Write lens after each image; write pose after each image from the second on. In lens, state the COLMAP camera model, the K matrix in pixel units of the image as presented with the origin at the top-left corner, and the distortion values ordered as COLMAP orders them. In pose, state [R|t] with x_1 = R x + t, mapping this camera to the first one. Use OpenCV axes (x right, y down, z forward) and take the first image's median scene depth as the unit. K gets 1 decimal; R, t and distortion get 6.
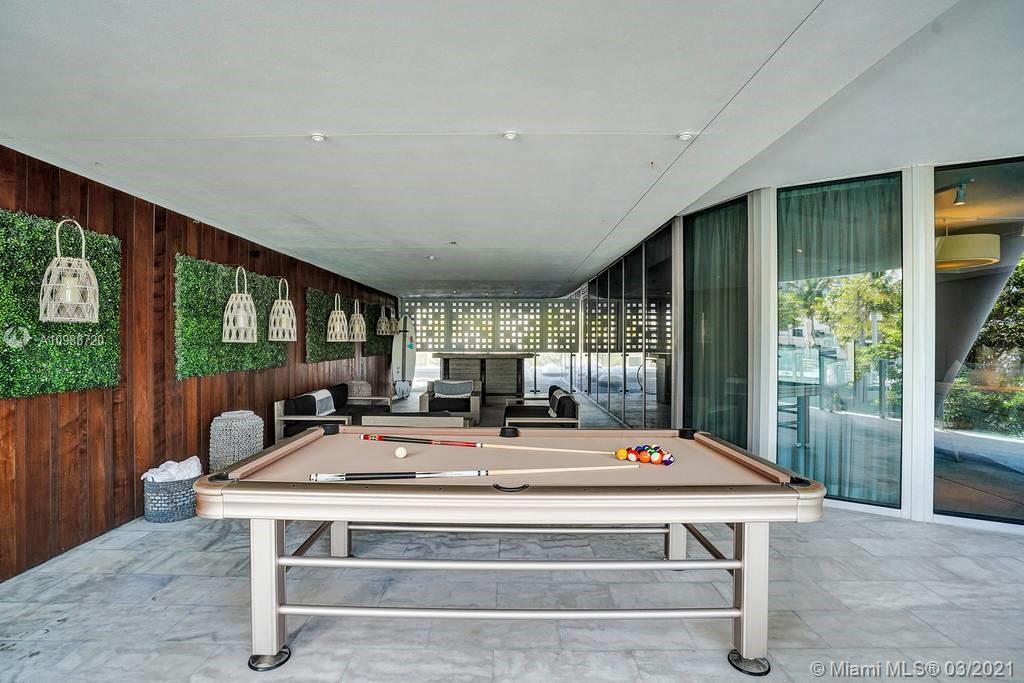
lens RADIAL K [[498.0, 0, 512.0], [0, 498.0, 341.5], [0, 0, 1]] dist [-0.072798, 0.035660]
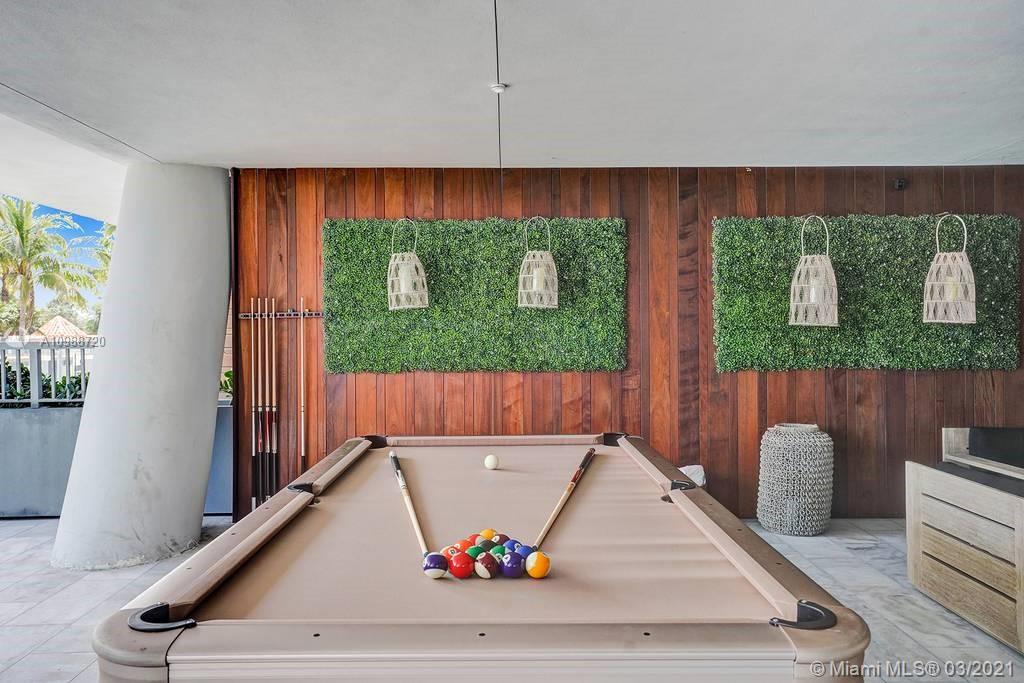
lens RADIAL K [[797.6, 0, 512.0], [0, 797.6, 341.5], [0, 0, 1]] dist [0.000636, -0.000475]
pose [[-0.012566, 0.010939, -0.999861, 0.699231], [0.002649, 0.999937, 0.010906, 0.012894], [0.999918, -0.002512, -0.012595, 0.713081]]
